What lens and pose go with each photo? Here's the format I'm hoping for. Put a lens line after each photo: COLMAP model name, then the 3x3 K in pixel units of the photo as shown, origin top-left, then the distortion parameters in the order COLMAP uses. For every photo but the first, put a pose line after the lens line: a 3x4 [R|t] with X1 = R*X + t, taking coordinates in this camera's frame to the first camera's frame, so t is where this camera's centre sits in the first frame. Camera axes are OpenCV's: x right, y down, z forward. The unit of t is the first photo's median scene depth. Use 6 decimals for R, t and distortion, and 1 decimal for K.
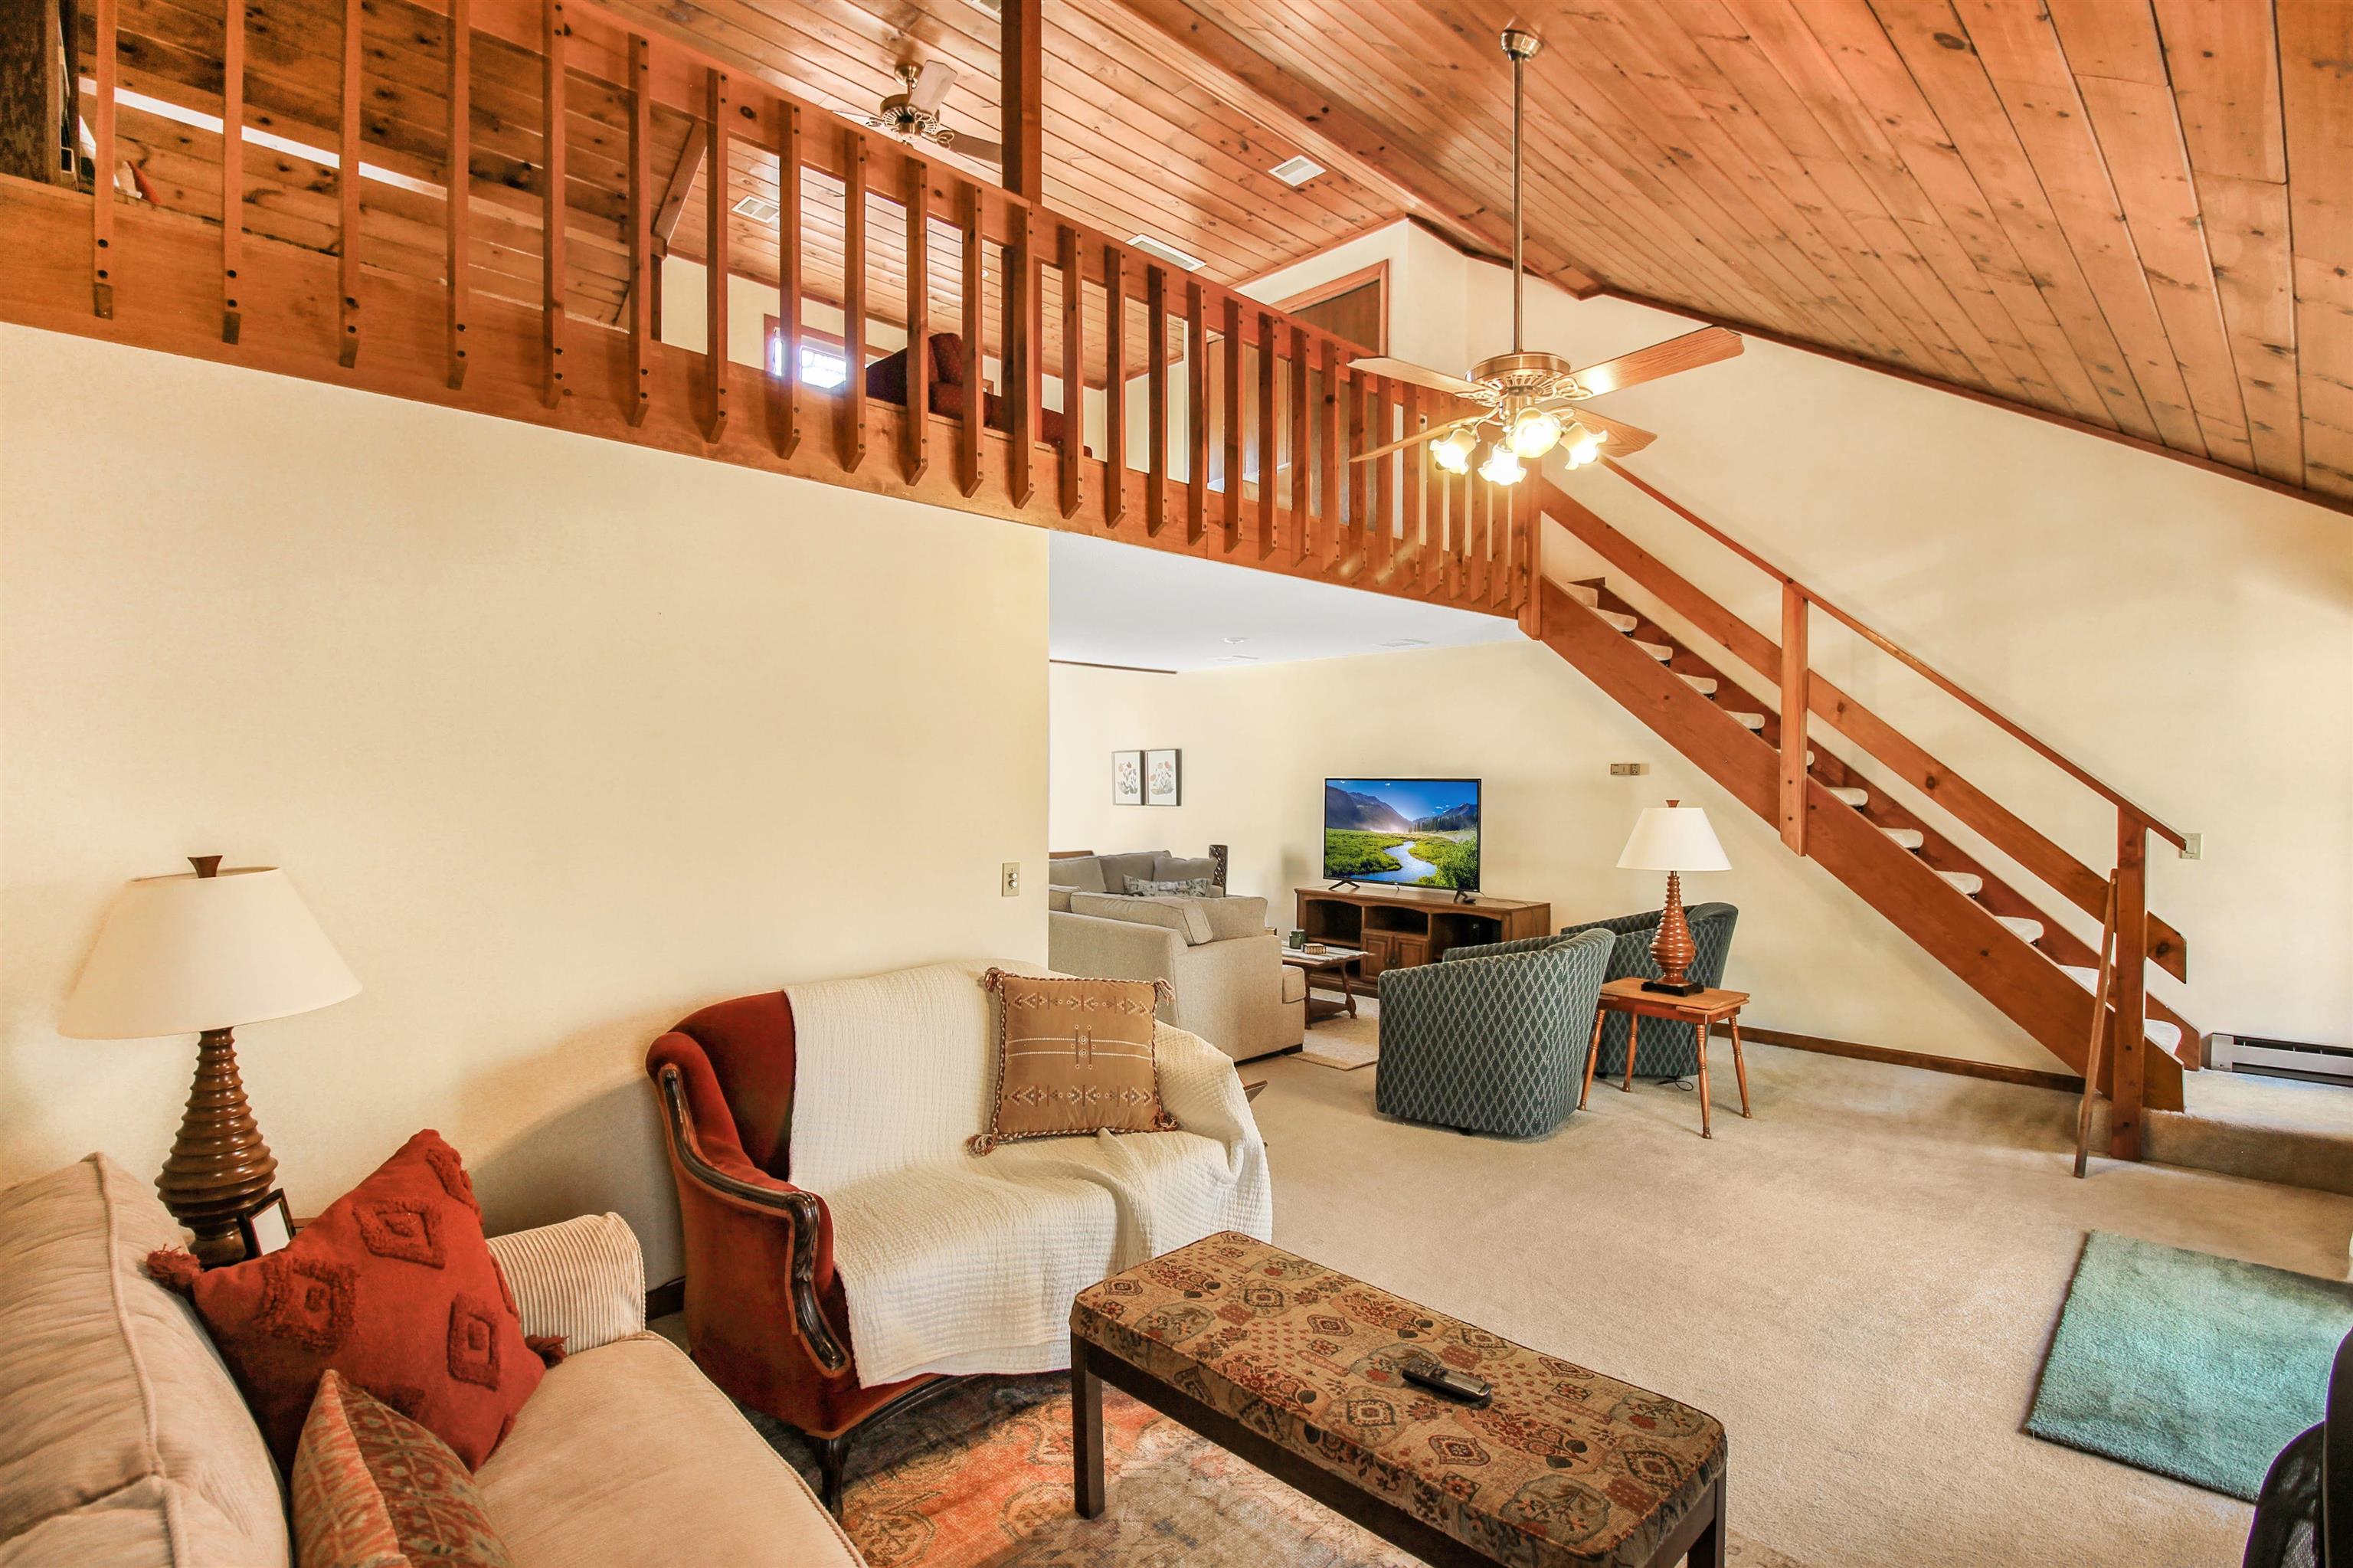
lens RADIAL K [[1120.8, 0, 1165.3], [0, 1120.8, 787.7], [0, 0, 1]] dist [-0.002329, -0.016397]
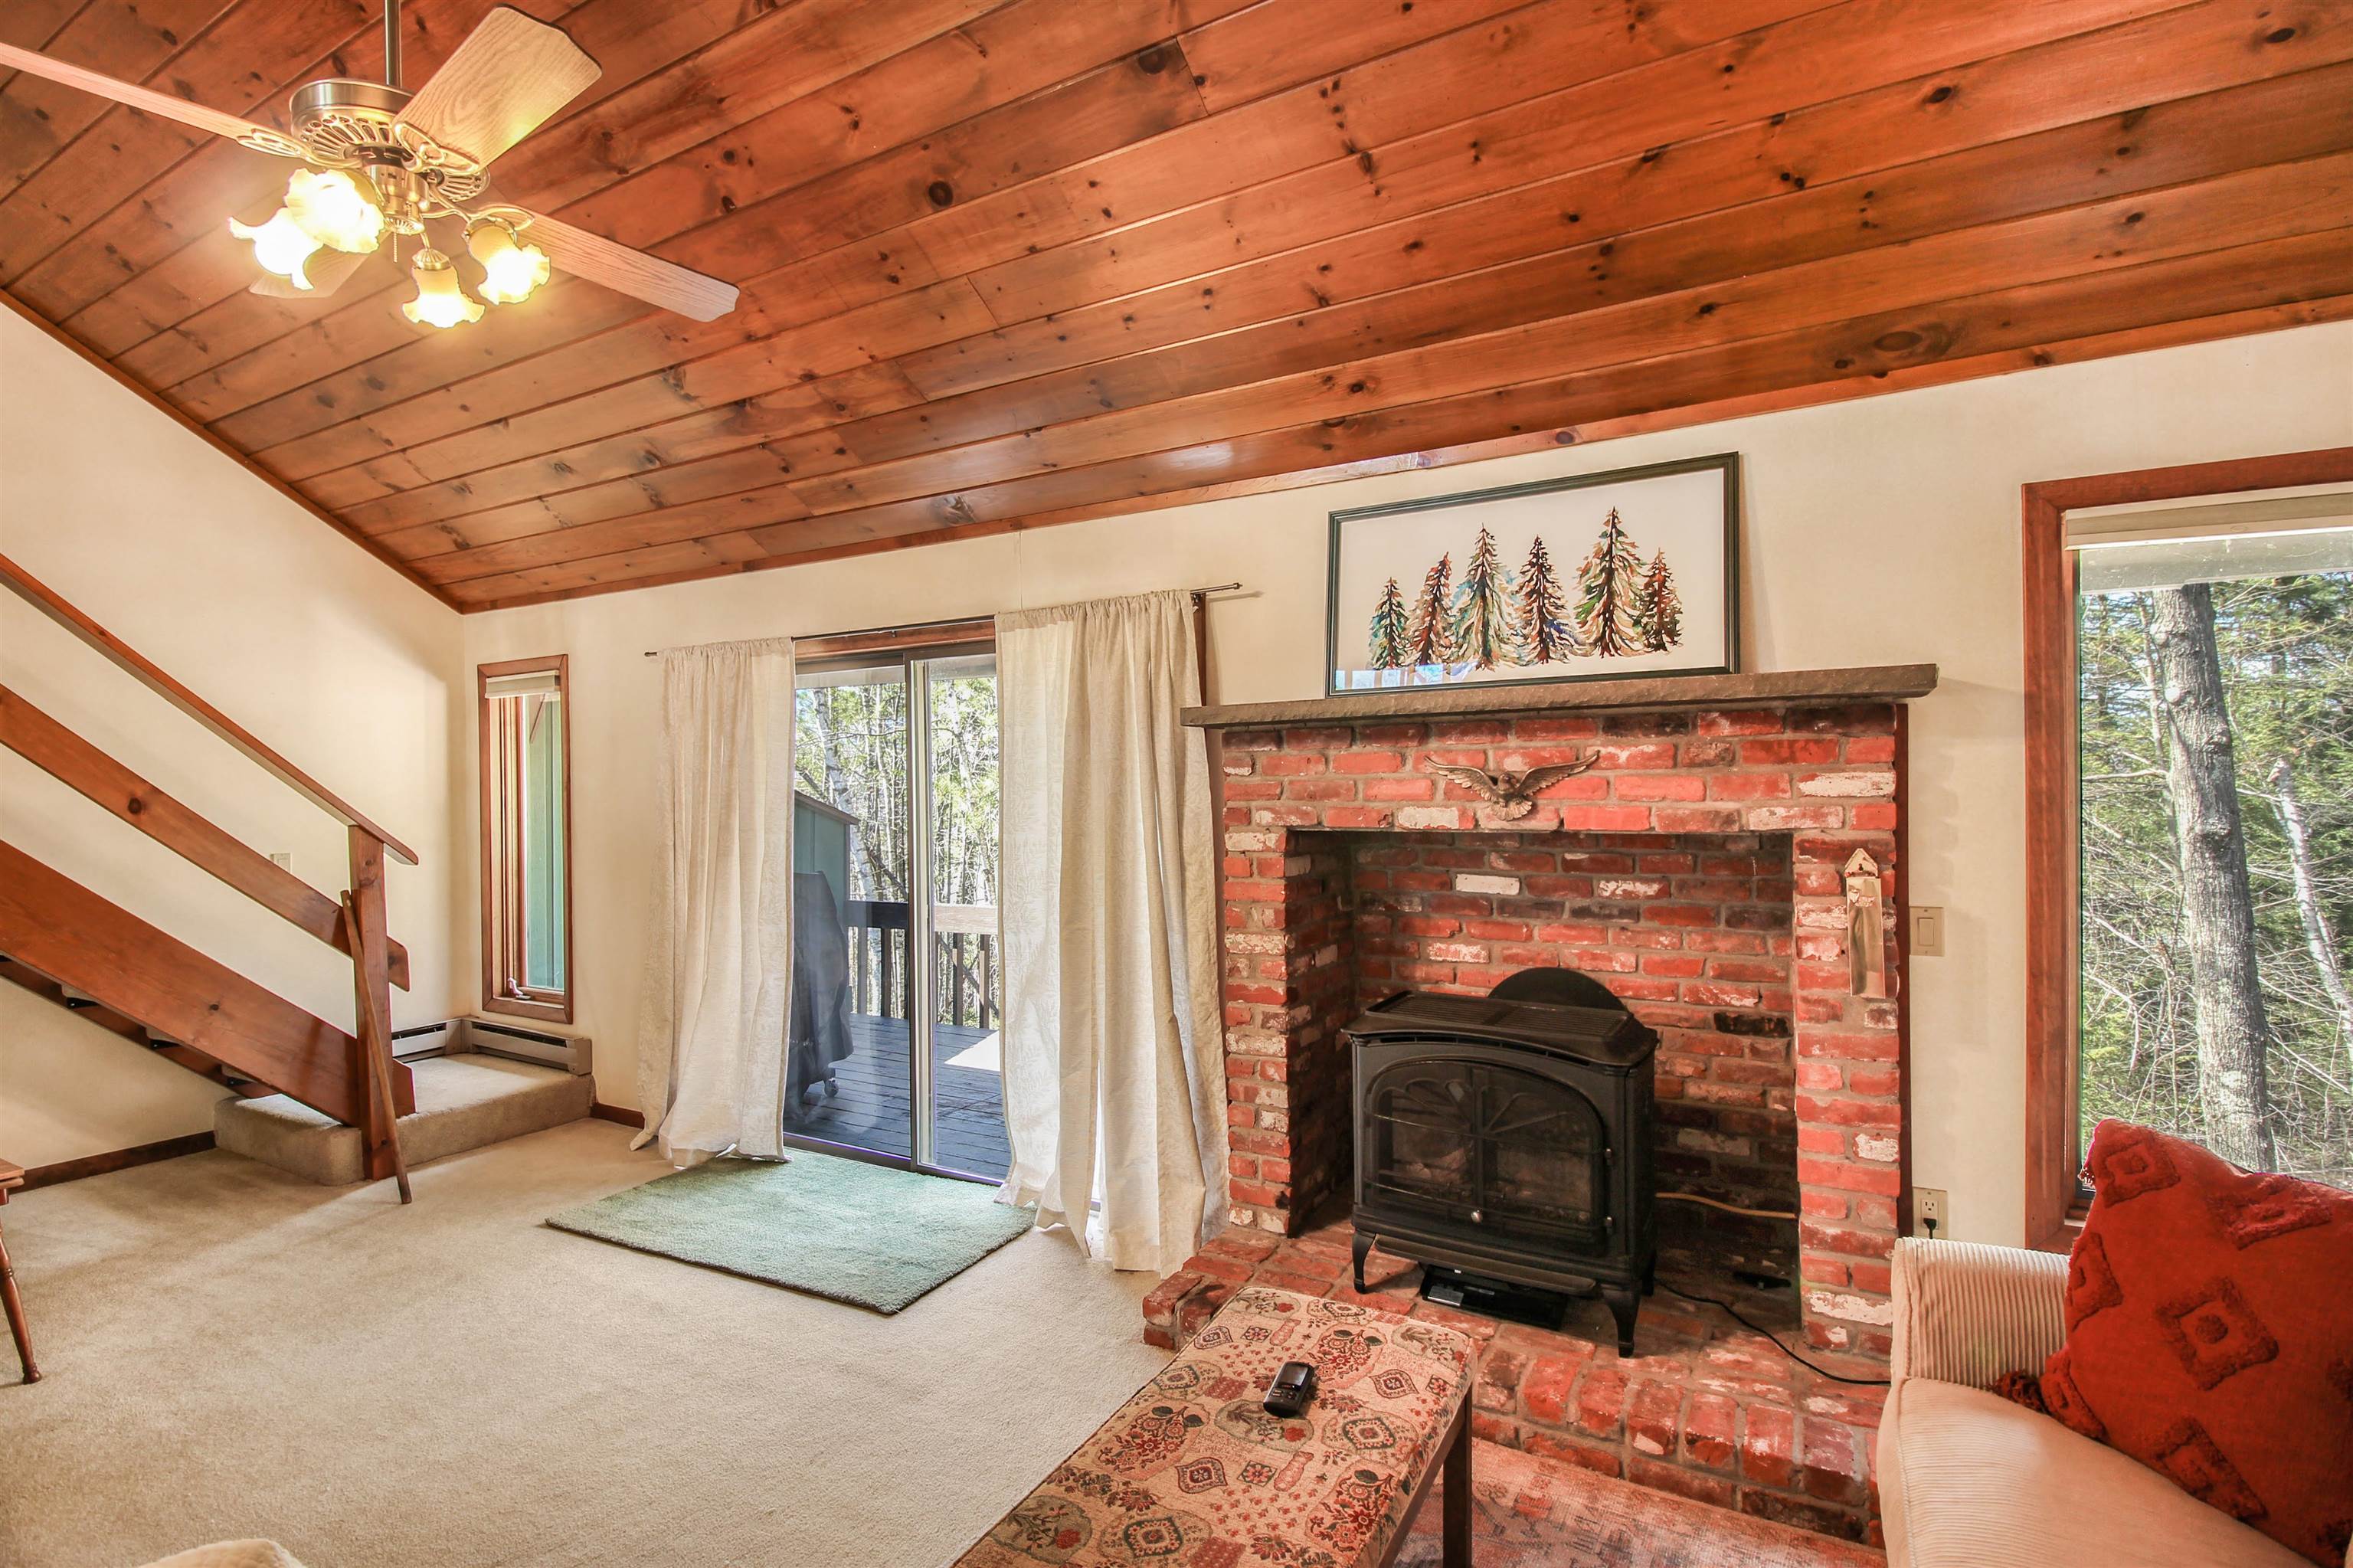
lens RADIAL K [[1120.8, 0, 1165.3], [0, 1120.8, 787.7], [0, 0, 1]] dist [-0.002329, -0.016397]
pose [[-0.275060, -0.002815, 0.961423, -0.556634], [0.029765, 0.999491, 0.011442, -0.010810], [-0.960966, 0.031764, -0.274837, 1.137842]]
